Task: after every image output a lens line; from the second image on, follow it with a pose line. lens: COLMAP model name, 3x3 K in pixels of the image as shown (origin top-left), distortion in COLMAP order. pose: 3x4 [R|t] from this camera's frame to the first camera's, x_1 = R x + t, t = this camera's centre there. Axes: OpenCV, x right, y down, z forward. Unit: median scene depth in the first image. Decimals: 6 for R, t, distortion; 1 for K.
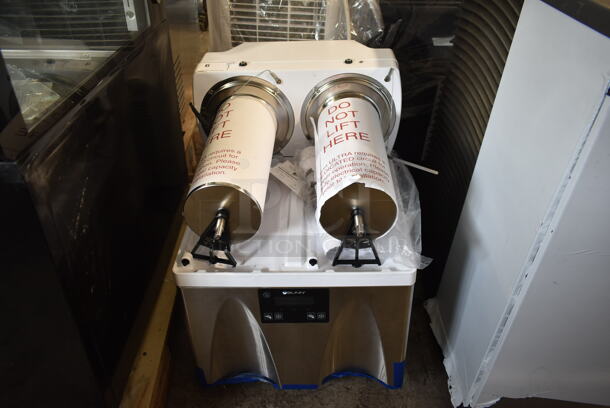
lens RADIAL K [[471.1, 0, 305.5], [0, 471.1, 202.5], [0, 0, 1]] dist [-0.009630, 0.006227]
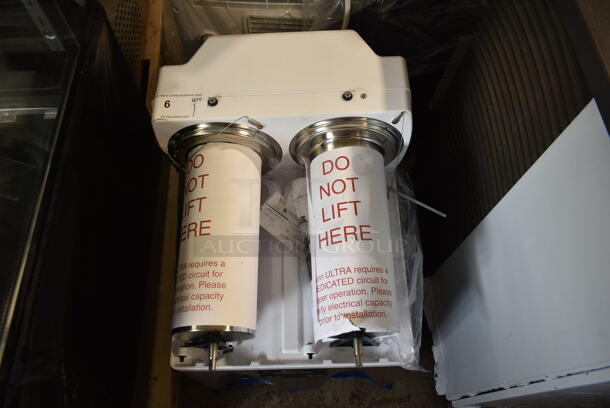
lens RADIAL K [[471.1, 0, 303.7], [0, 471.1, 204.6], [0, 0, 1]] dist [-0.009630, 0.006227]
pose [[0.999194, -0.040115, 0.001698, 0.010639], [0.034416, 0.877491, 0.478356, -0.532902], [-0.020680, -0.477912, 0.878164, 0.238442]]
